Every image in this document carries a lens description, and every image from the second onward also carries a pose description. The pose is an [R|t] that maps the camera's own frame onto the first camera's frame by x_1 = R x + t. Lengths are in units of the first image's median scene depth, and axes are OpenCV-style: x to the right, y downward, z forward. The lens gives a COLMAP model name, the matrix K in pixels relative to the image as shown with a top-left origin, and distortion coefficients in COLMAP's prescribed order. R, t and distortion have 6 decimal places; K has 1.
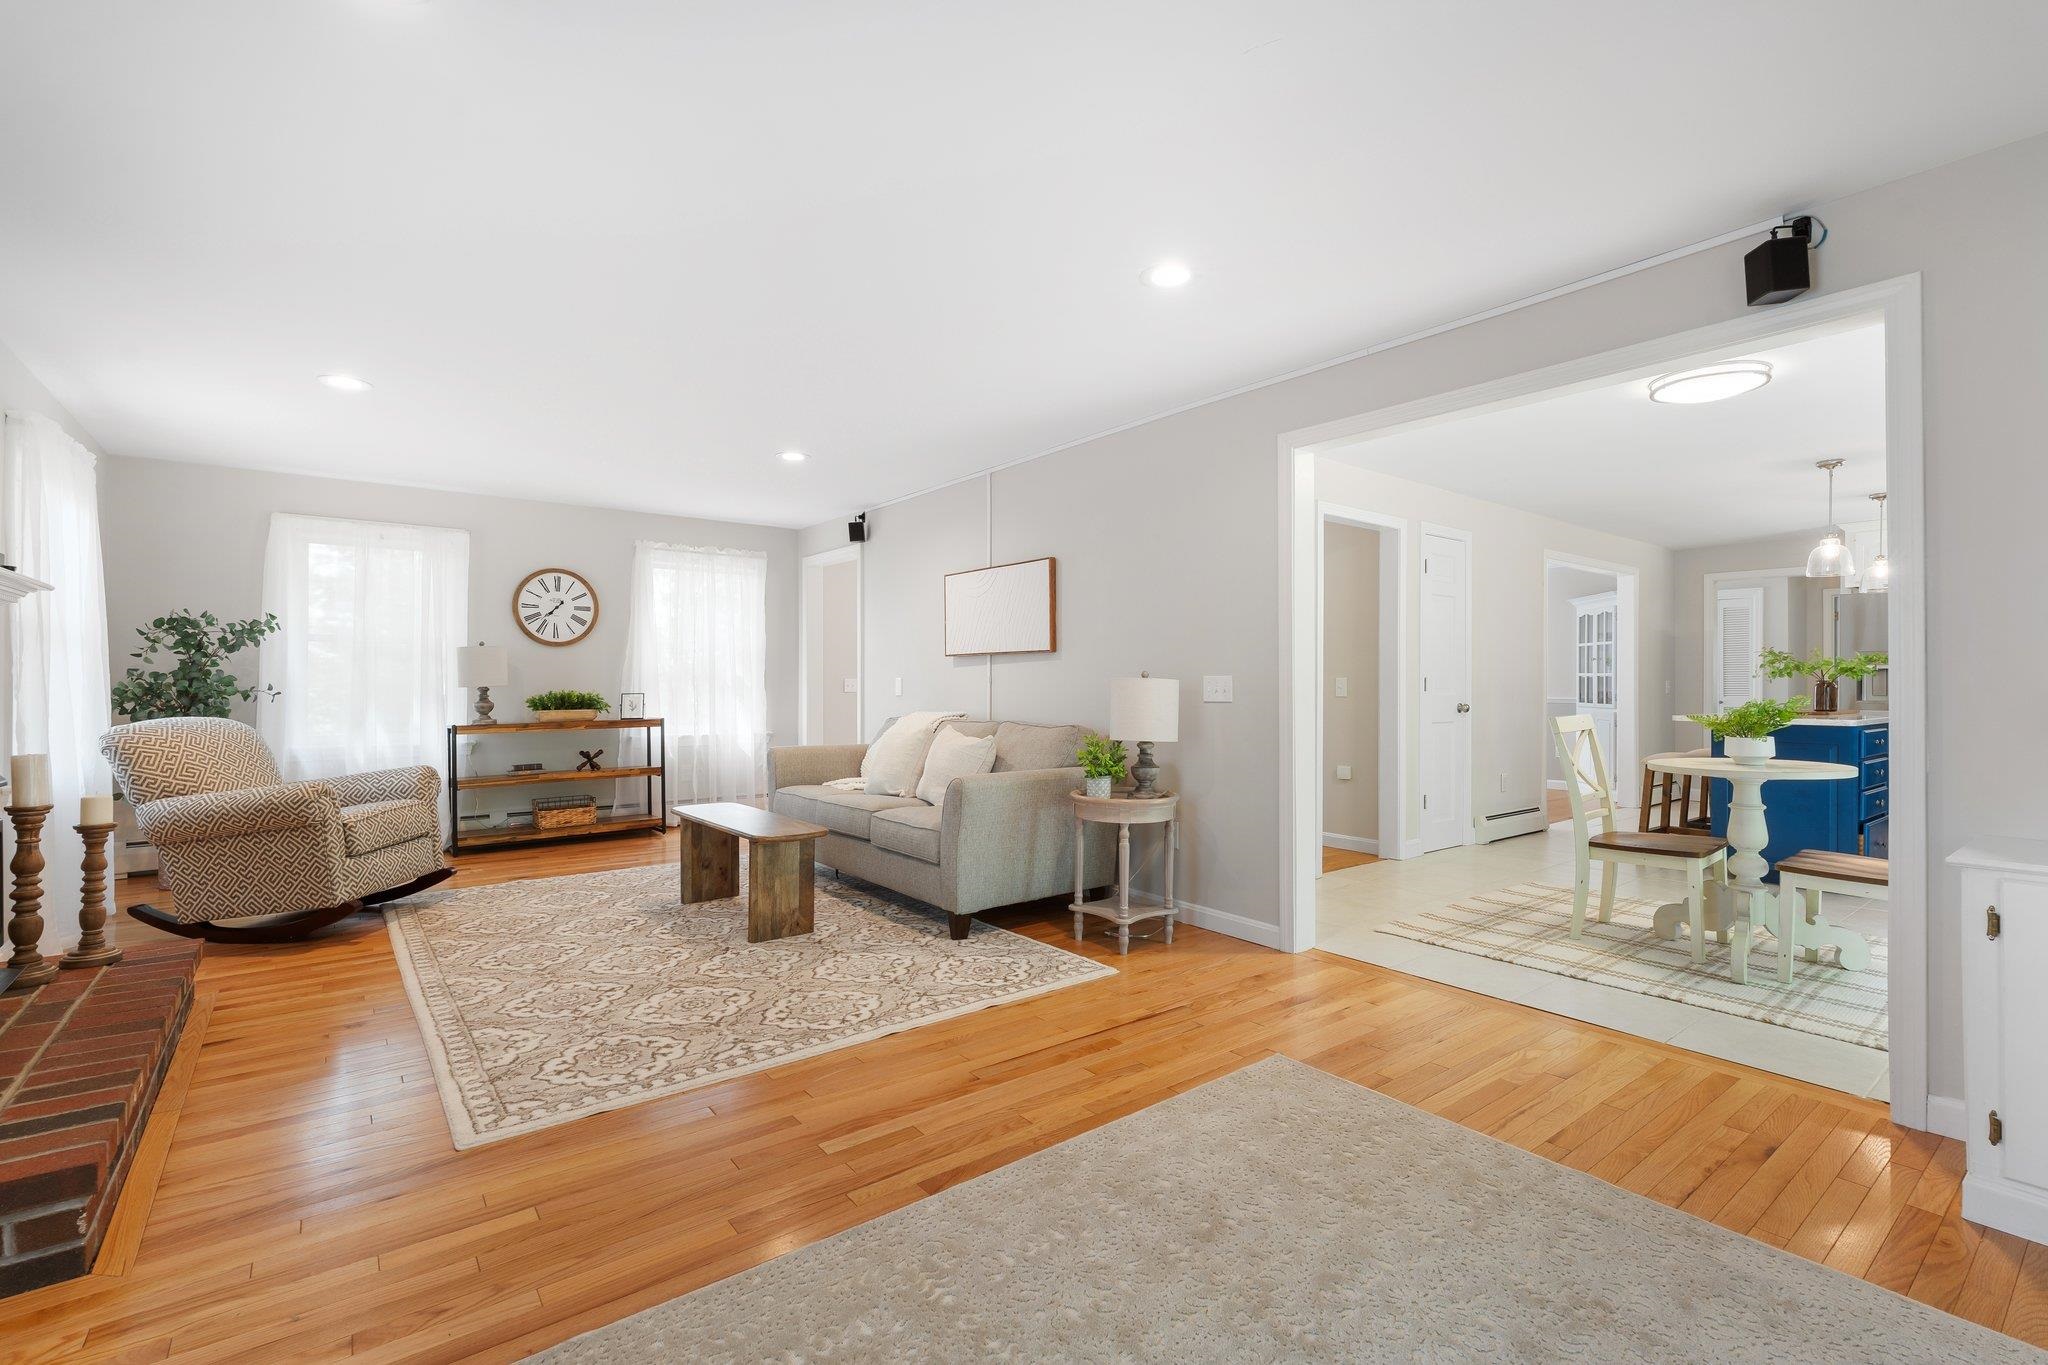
lens RADIAL K [[908.6, 0, 1033.0], [0, 908.6, 678.5], [0, 0, 1]] dist [-0.002431, 0.000696]
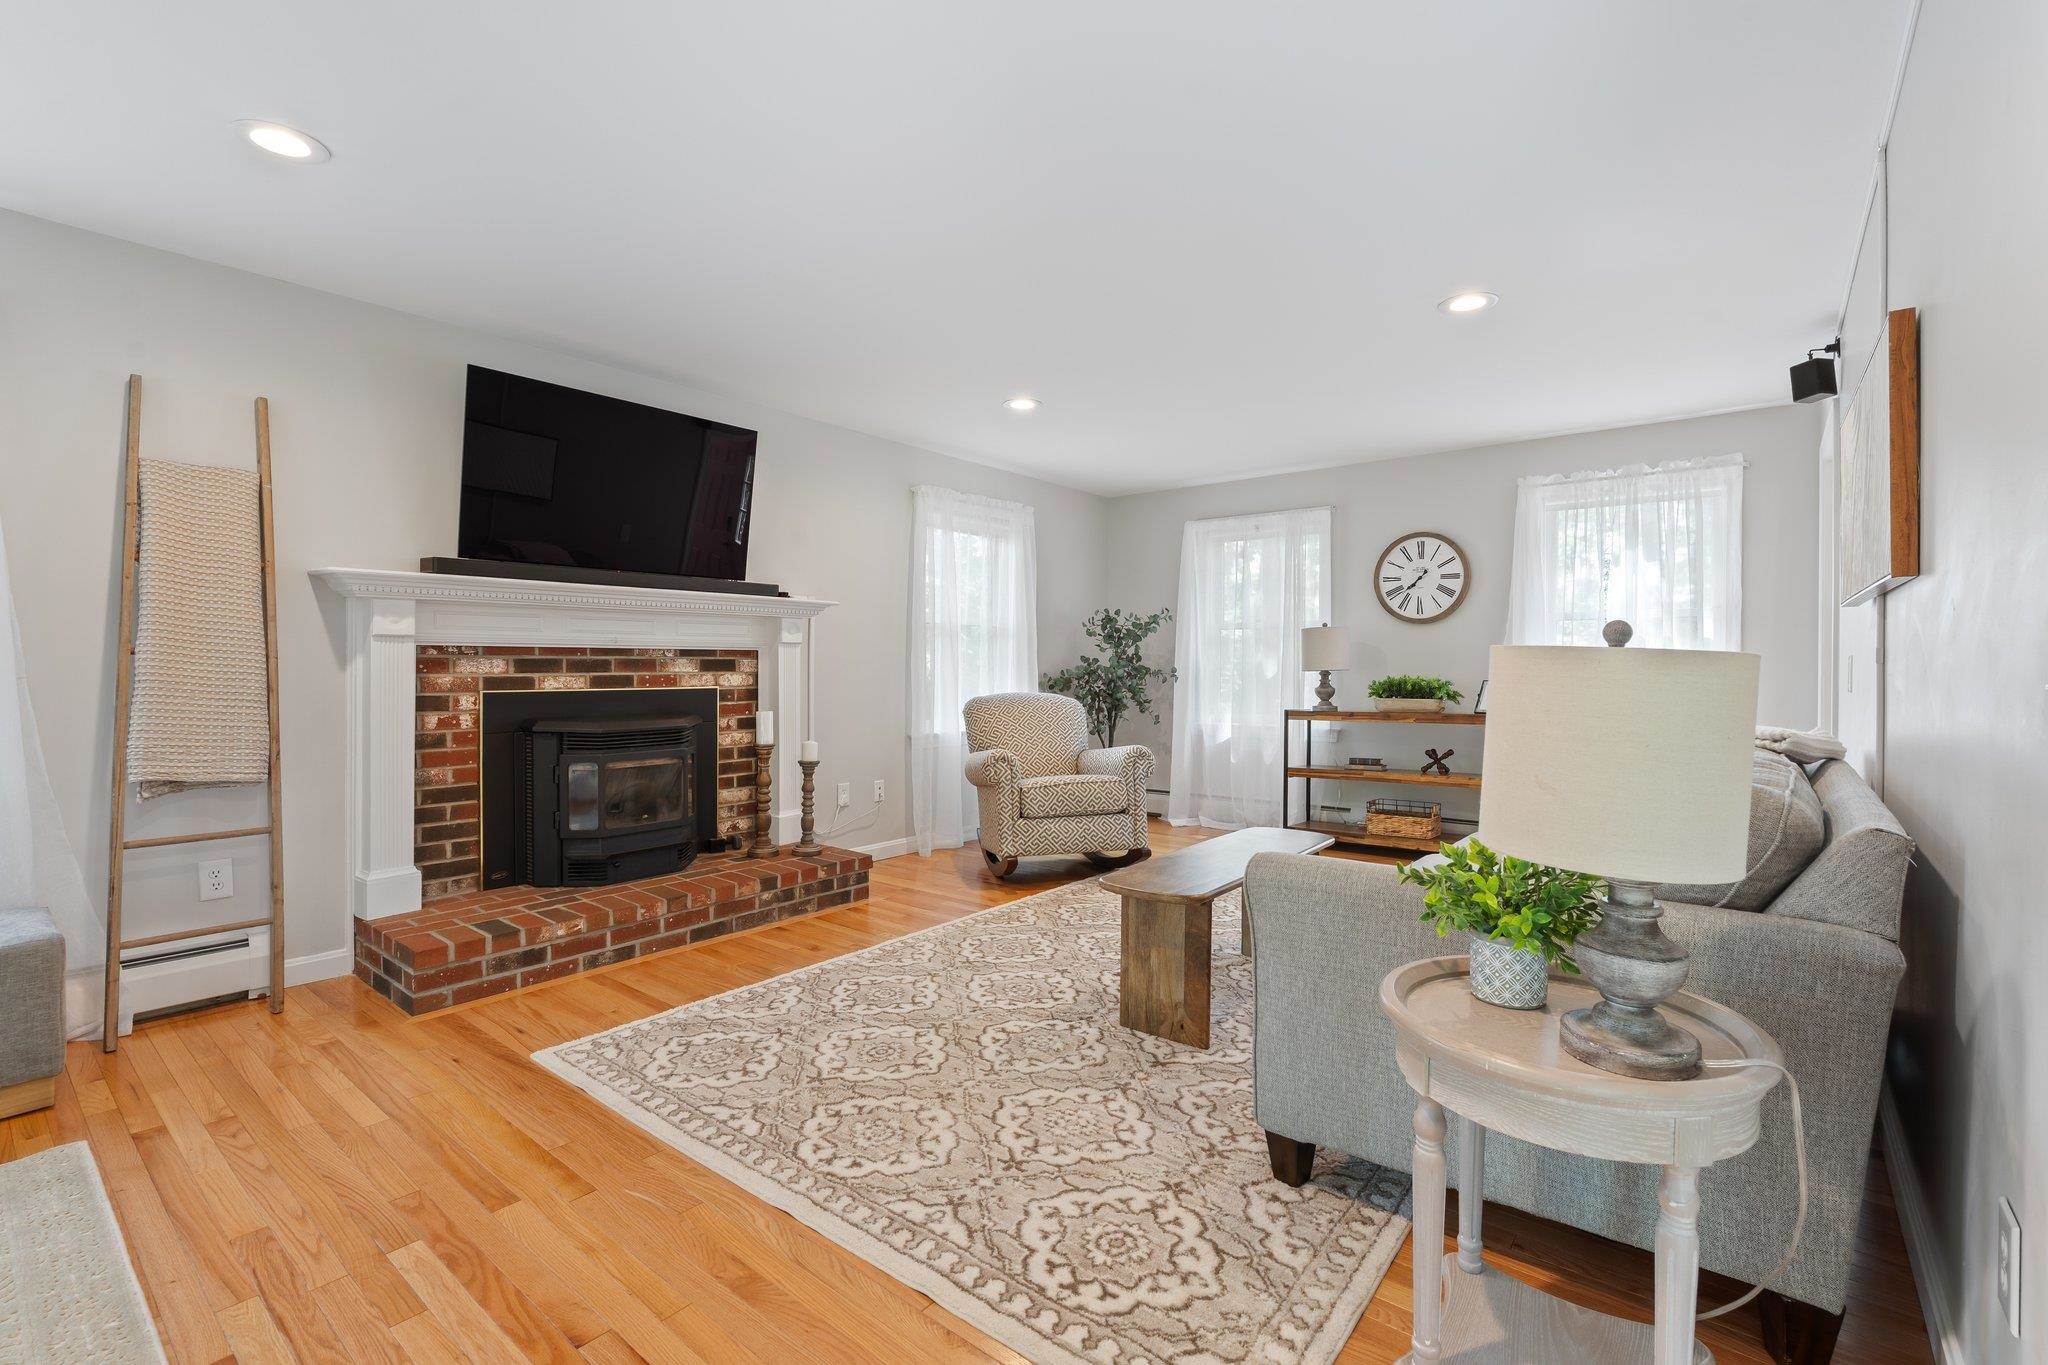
lens RADIAL K [[908.6, 0, 1027.1], [0, 908.6, 674.4], [0, 0, 1]] dist [-0.002431, 0.000696]
pose [[0.224663, 0.006620, -0.974414, 0.388980], [0.004794, 0.999957, 0.007899, 0.006236], [0.974425, -0.006446, 0.224621, 0.792911]]
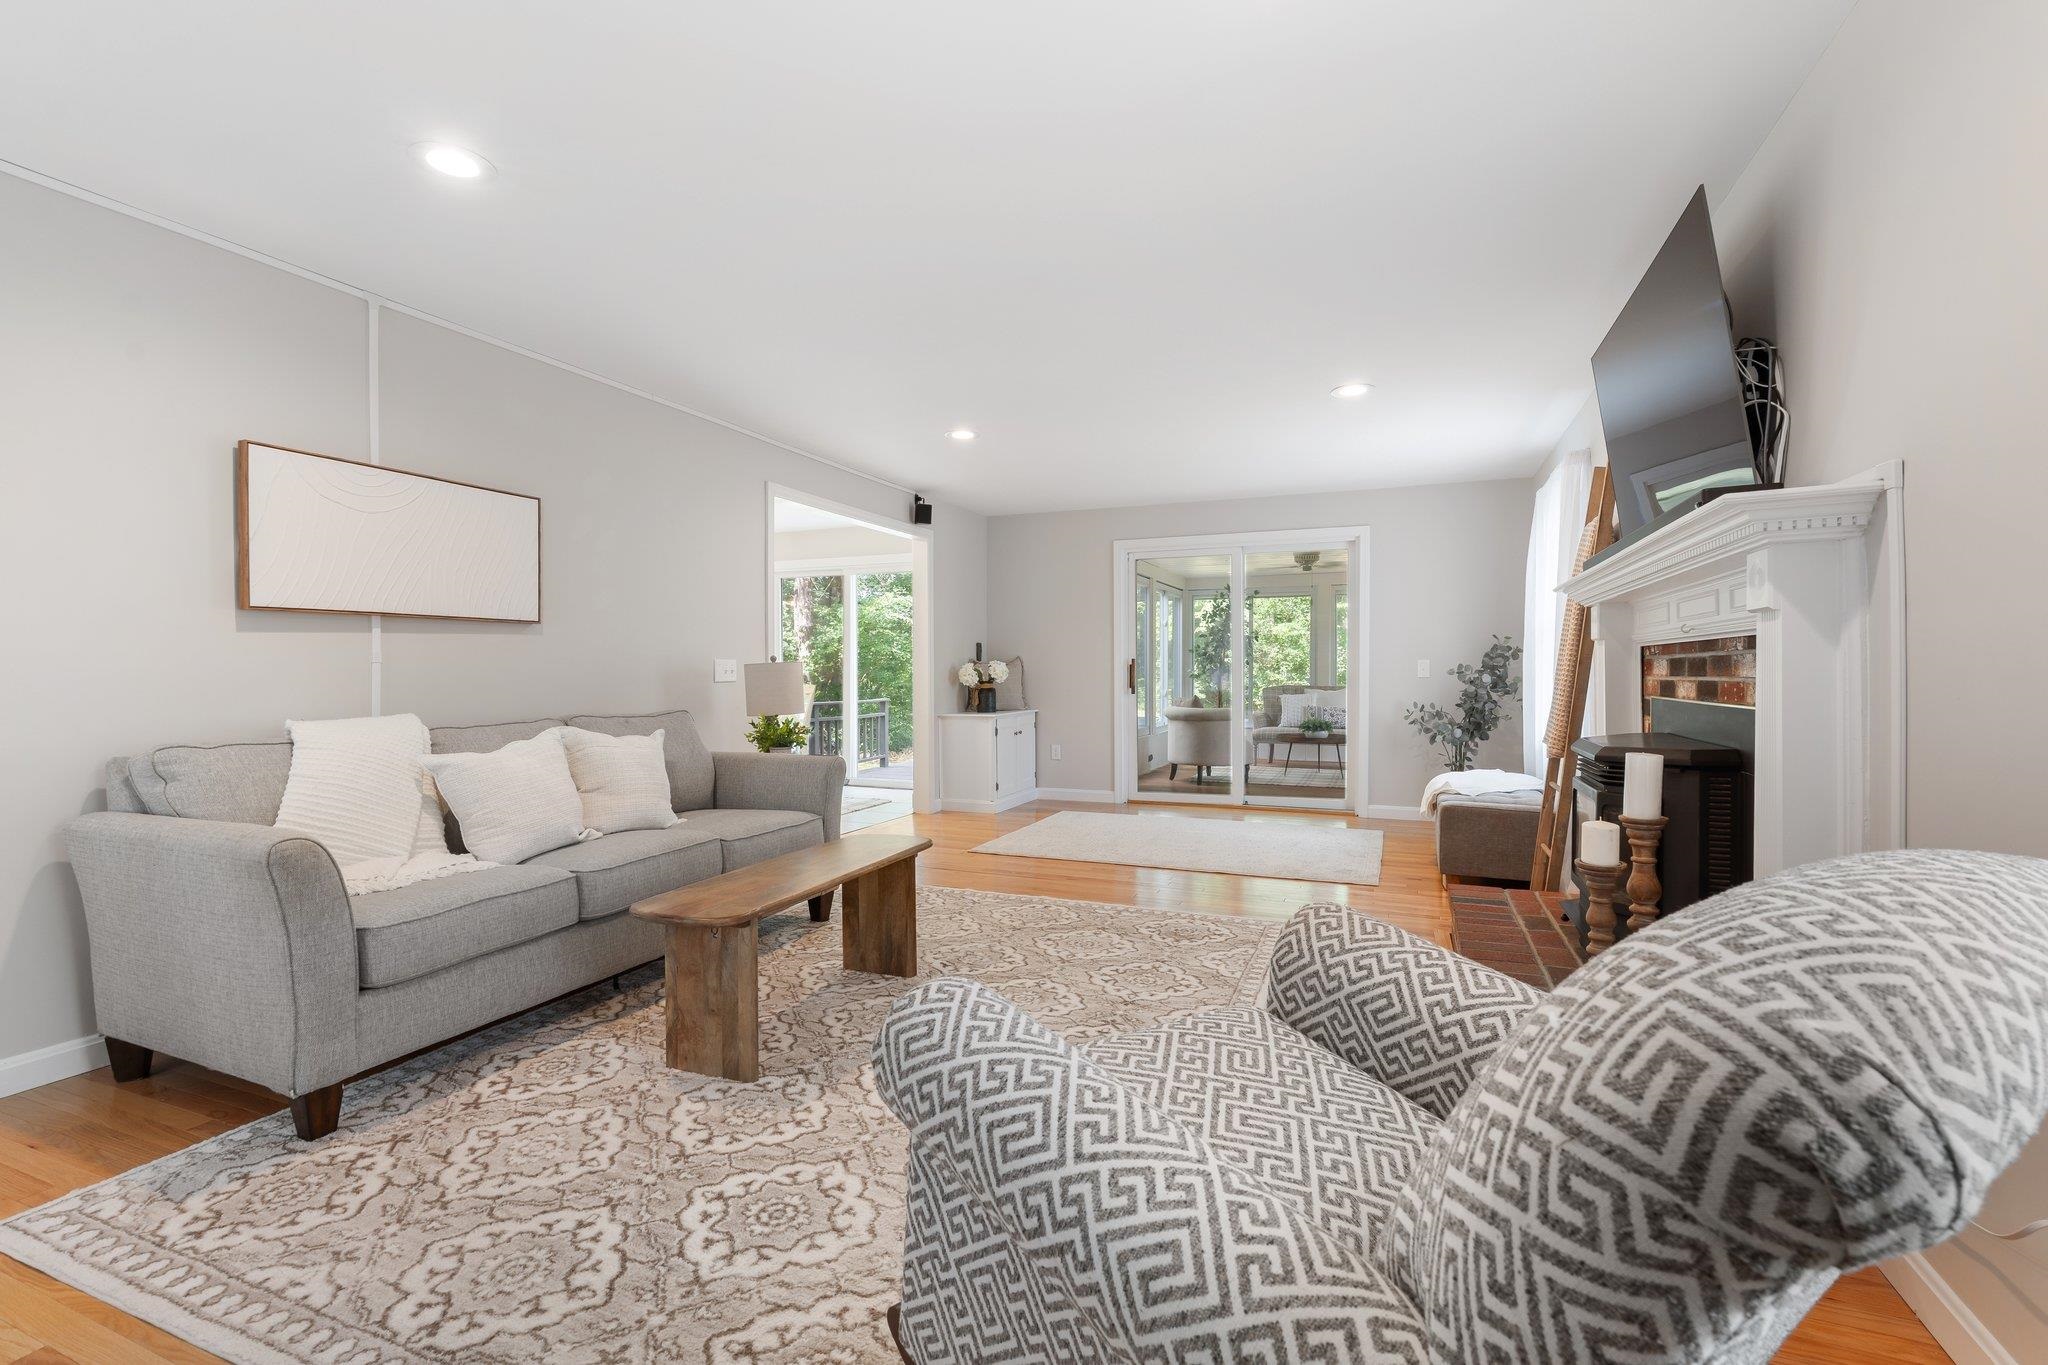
lens RADIAL K [[908.6, 0, 1029.9], [0, 908.6, 680.1], [0, 0, 1]] dist [-0.002431, 0.000696]
pose [[-0.496322, -0.011335, 0.868064, -1.133980], [-0.003262, 0.999932, 0.011192, 0.005943], [-0.868132, 0.002724, -0.496326, 1.361643]]
